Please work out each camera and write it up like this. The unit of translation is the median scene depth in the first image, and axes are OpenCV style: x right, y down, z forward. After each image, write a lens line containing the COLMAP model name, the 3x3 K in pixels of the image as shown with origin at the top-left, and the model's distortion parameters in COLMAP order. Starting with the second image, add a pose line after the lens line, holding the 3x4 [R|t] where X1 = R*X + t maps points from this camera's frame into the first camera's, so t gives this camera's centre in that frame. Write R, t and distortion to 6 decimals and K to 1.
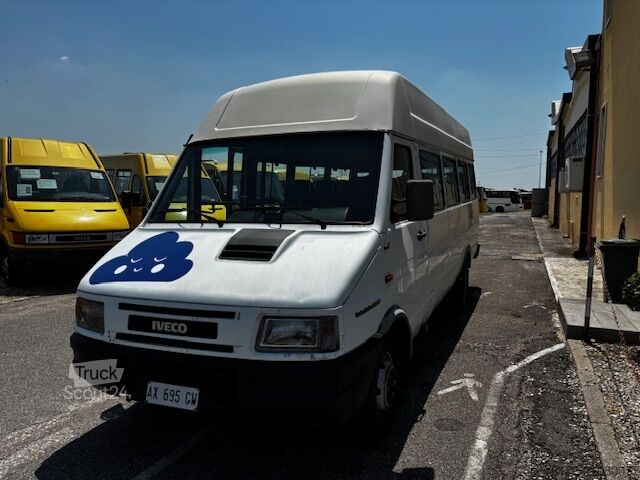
lens RADIAL K [[509.6, 0, 324.4], [0, 509.6, 251.7], [0, 0, 1]] dist [0.022741, -0.008737]
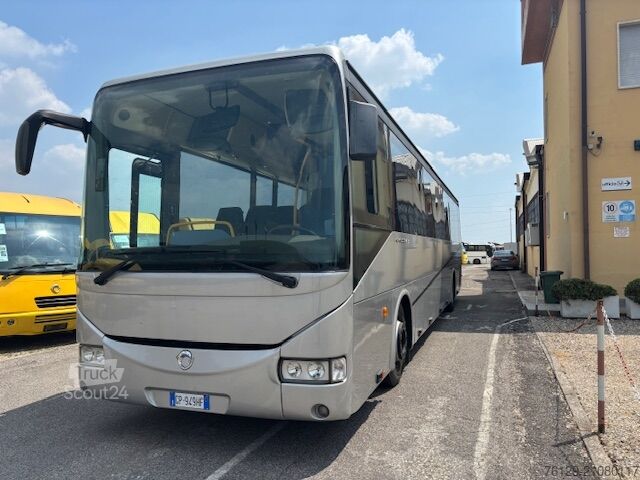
lens RADIAL K [[515.6, 0, 323.3], [0, 515.6, 241.2], [0, 0, 1]] dist [-0.002813, 0.009471]
pose [[0.998889, -0.012246, 0.045500, -0.224662], [0.018009, 0.991545, -0.128505, 0.059530], [-0.043542, 0.129182, 0.990664, -0.537837]]
